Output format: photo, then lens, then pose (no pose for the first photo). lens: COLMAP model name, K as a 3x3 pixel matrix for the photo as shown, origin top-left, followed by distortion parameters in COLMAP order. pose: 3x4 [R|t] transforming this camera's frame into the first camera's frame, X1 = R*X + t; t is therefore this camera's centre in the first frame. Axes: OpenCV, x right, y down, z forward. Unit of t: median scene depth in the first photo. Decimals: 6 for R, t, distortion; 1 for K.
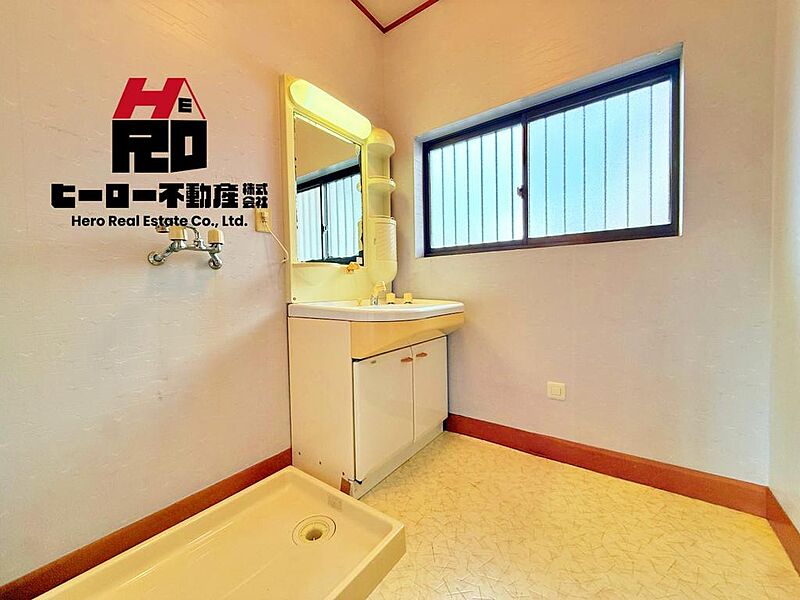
lens RADIAL K [[319.0, 0, 394.0], [0, 319.0, 297.1], [0, 0, 1]] dist [-0.001122, 0.000686]
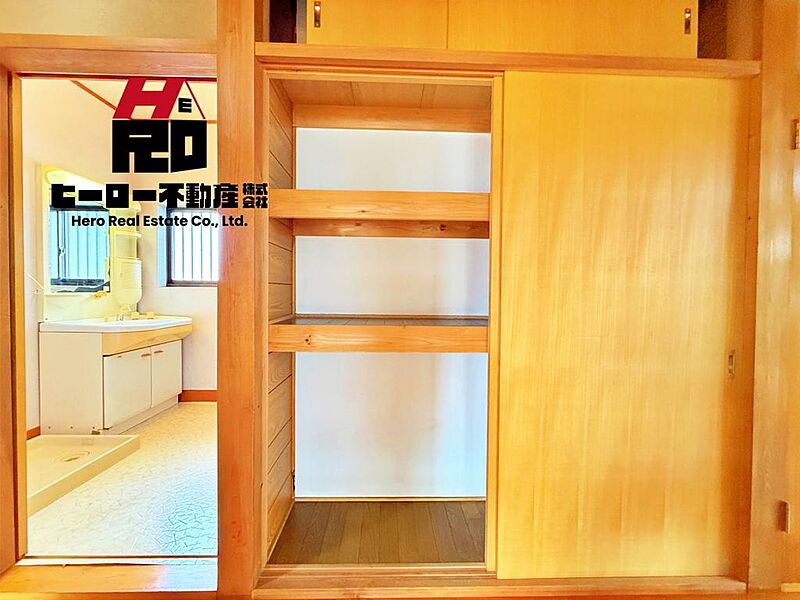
lens RADIAL K [[319.0, 0, 397.5], [0, 319.0, 299.0], [0, 0, 1]] dist [-0.001122, 0.000686]
pose [[0.786873, 0.016747, 0.616887, 0.033124], [-0.010578, 0.999851, -0.013652, -0.065429], [-0.617024, 0.004217, 0.786933, -0.870864]]
